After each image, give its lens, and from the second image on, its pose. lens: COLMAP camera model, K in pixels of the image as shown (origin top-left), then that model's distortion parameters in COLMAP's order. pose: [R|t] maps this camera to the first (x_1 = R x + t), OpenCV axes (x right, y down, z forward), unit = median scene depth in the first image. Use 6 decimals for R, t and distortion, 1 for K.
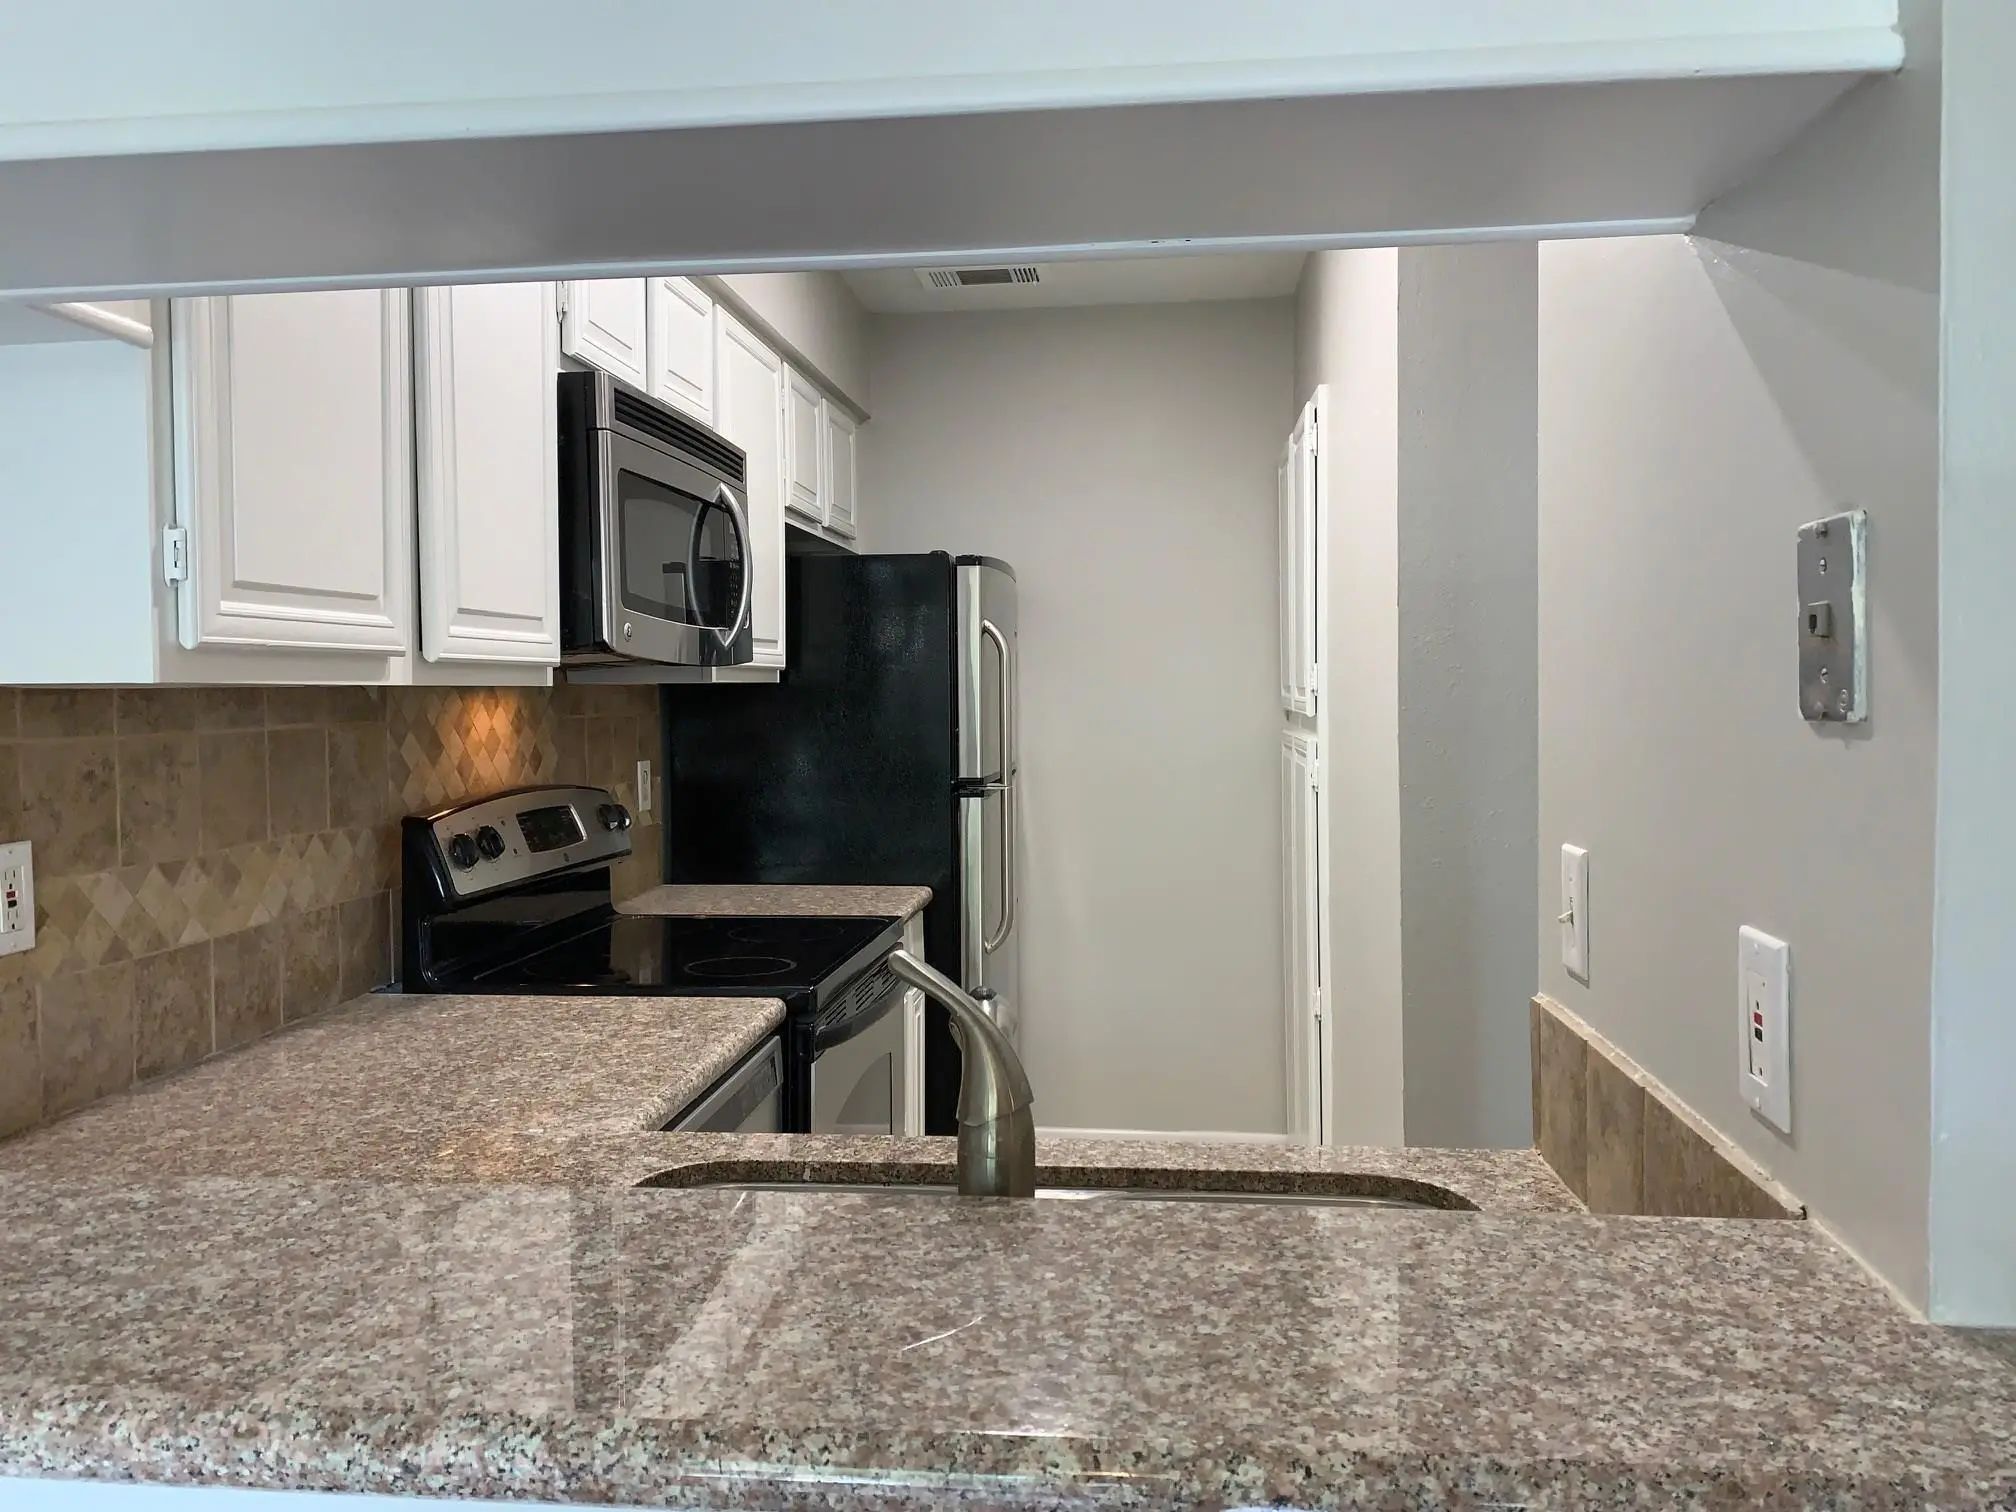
lens RADIAL K [[1564.4, 0, 1014.2], [0, 1564.4, 731.2], [0, 0, 1]] dist [0.018449, -0.007070]
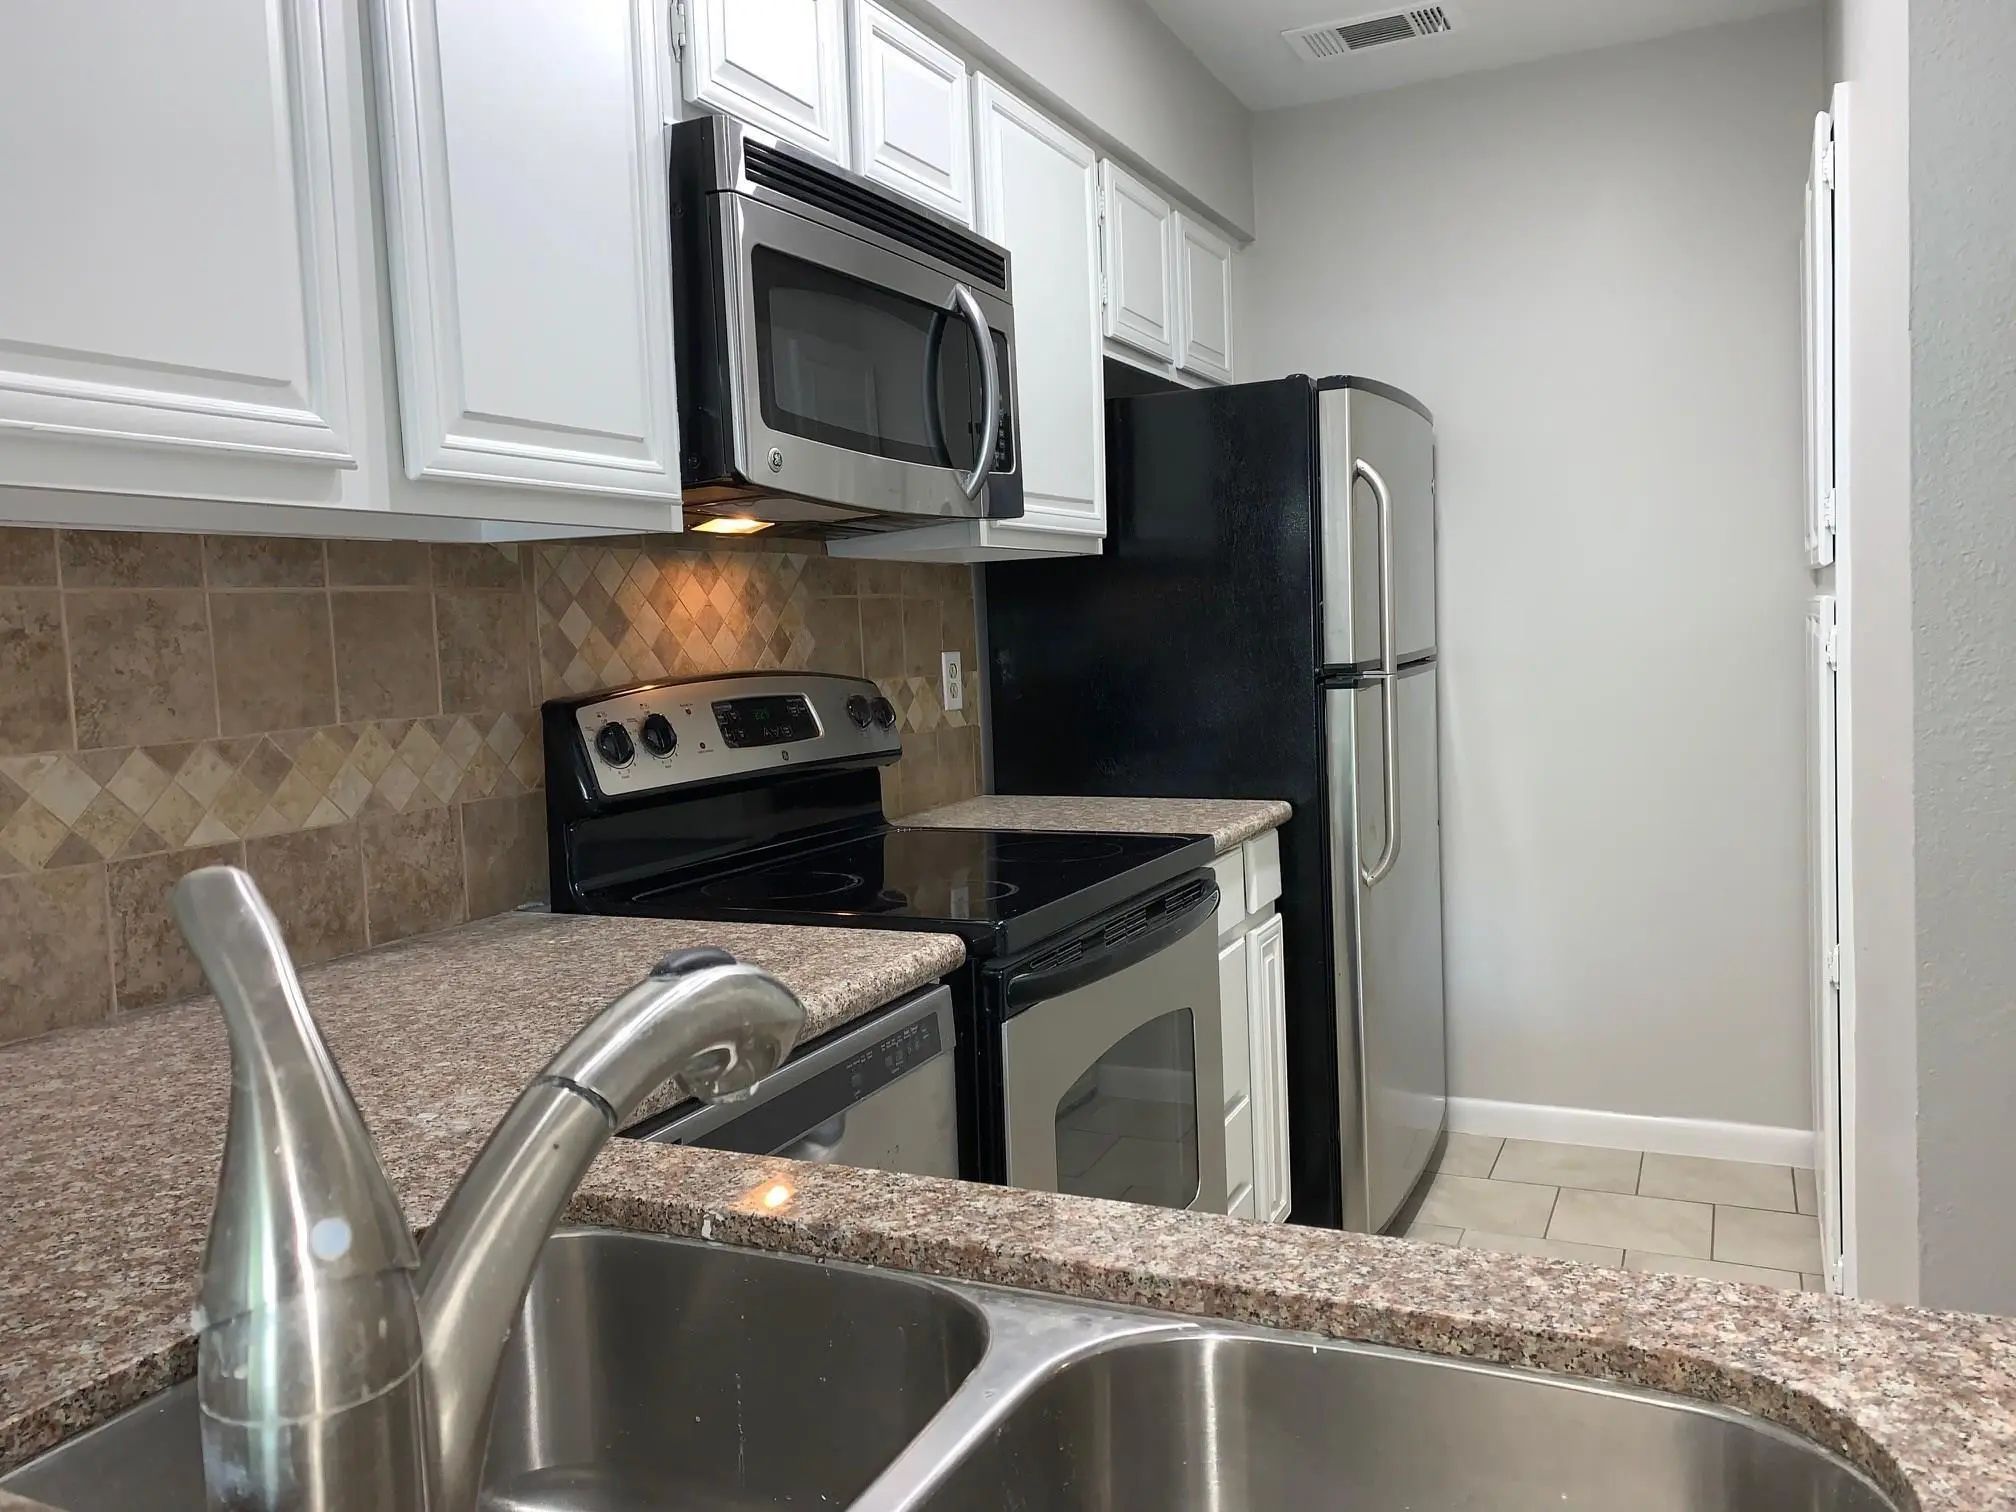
lens RADIAL K [[1564.4, 0, 1014.2], [0, 1564.4, 731.2], [0, 0, 1]] dist [0.018449, -0.007070]
pose [[0.941745, -0.006855, -0.336257, 0.126243], [0.022307, 0.998864, 0.042111, 0.041679], [0.335586, -0.047159, 0.940828, 0.308728]]
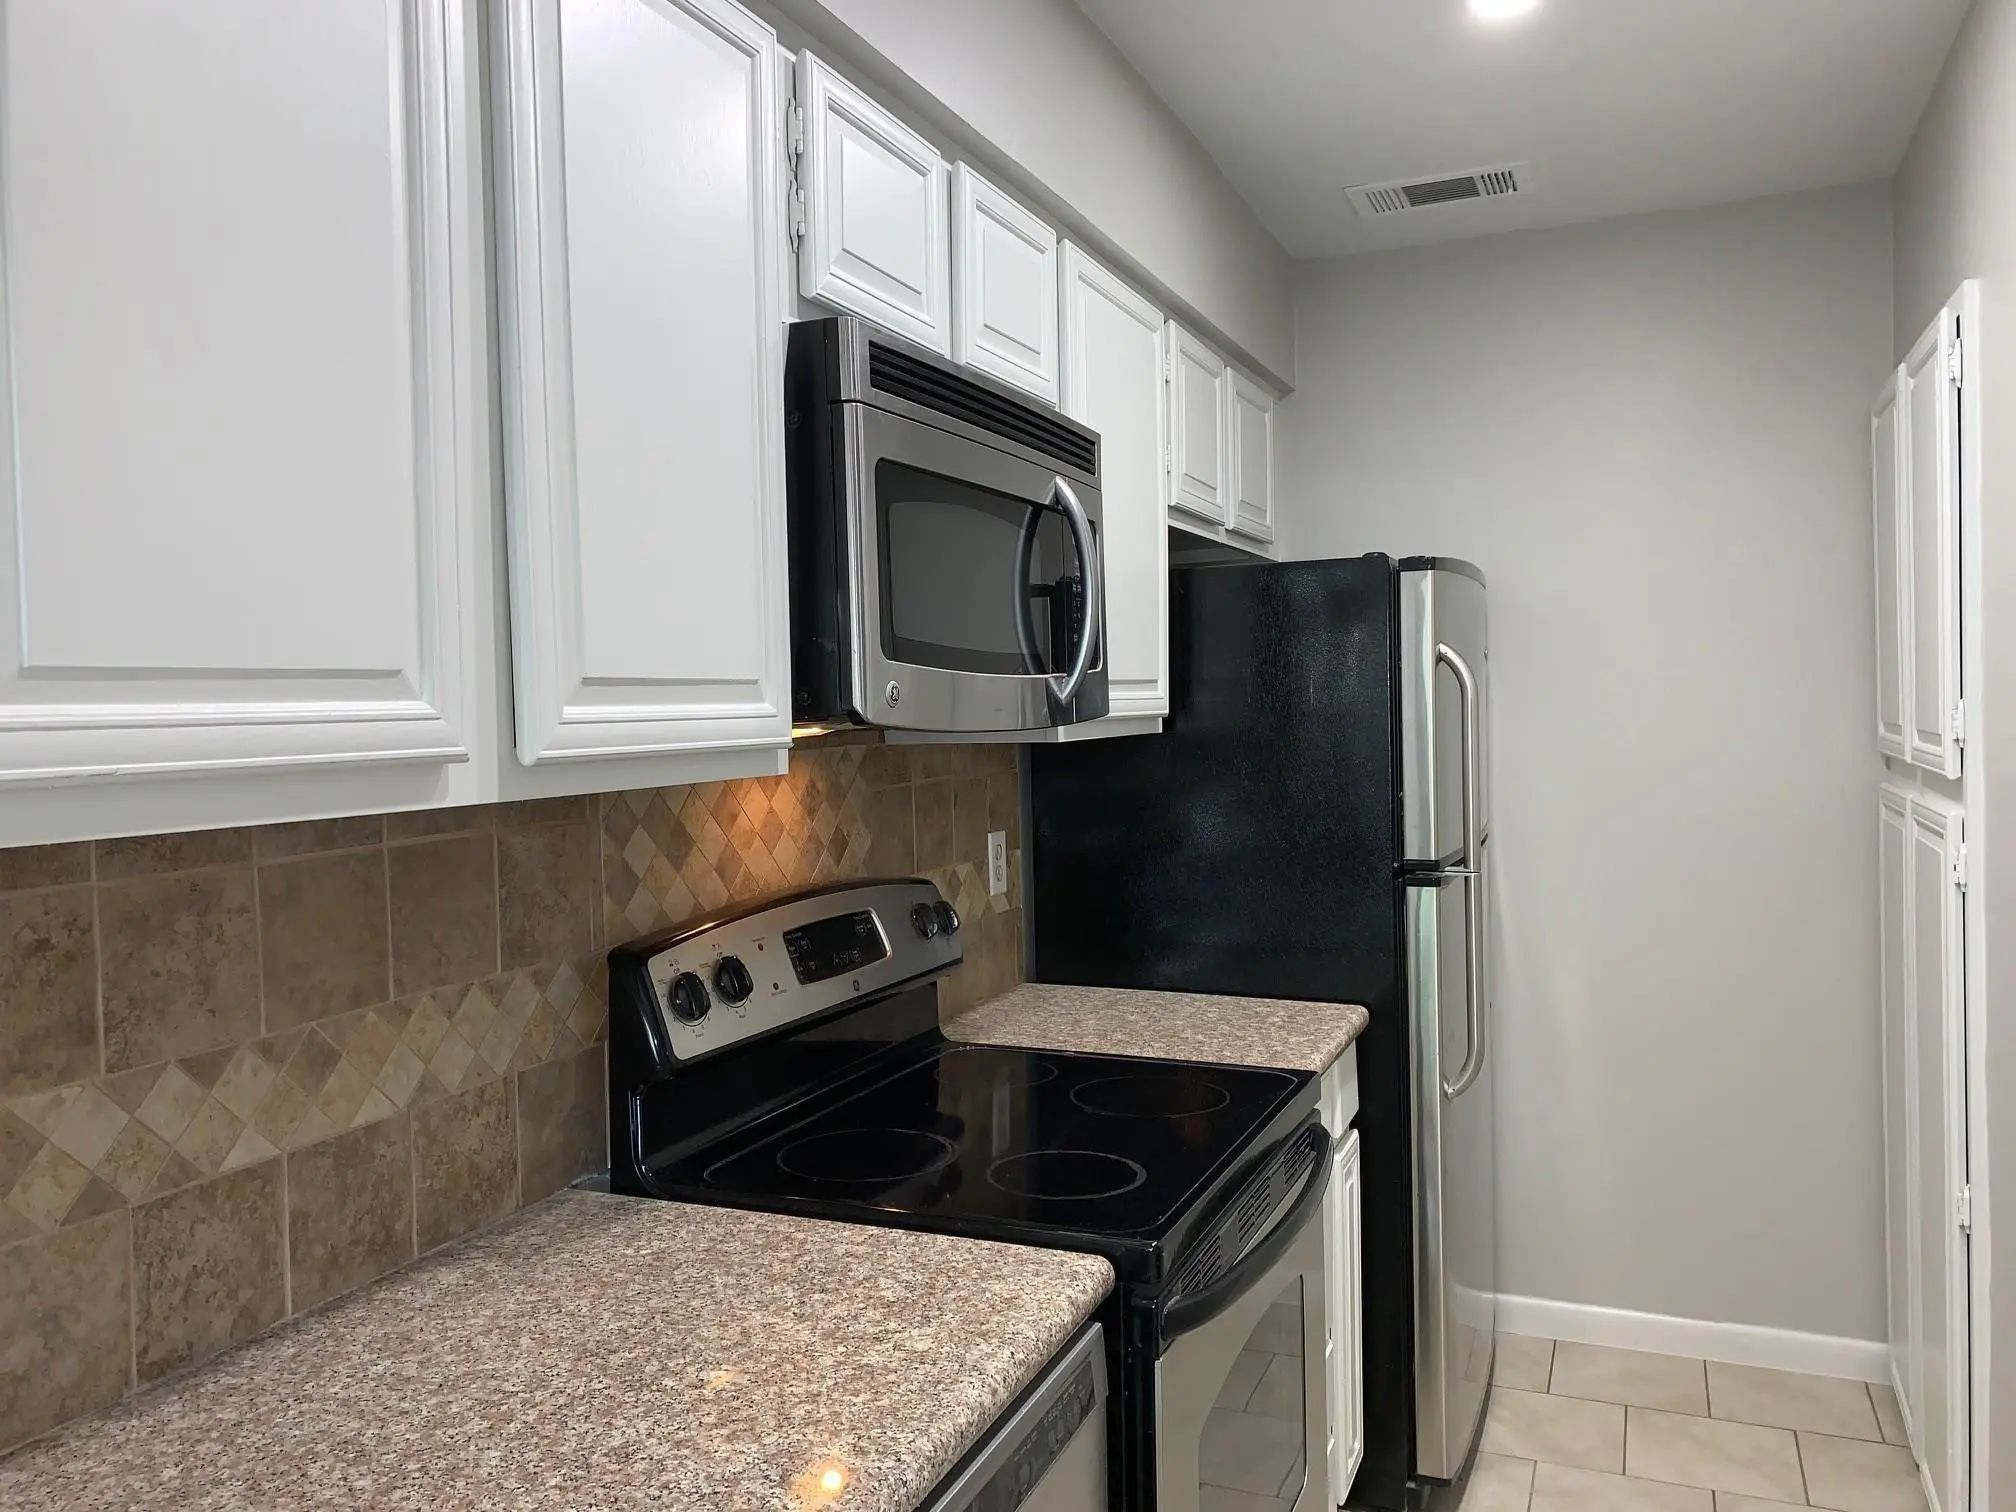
lens RADIAL K [[1556.1, 0, 1001.3], [0, 1556.1, 734.3], [0, 0, 1]] dist [0.039841, -0.039349]
pose [[0.954762, -0.005842, -0.297312, 0.003232], [0.005307, 0.999983, -0.002608, -0.044046], [0.297322, 0.000912, 0.954777, 0.363431]]
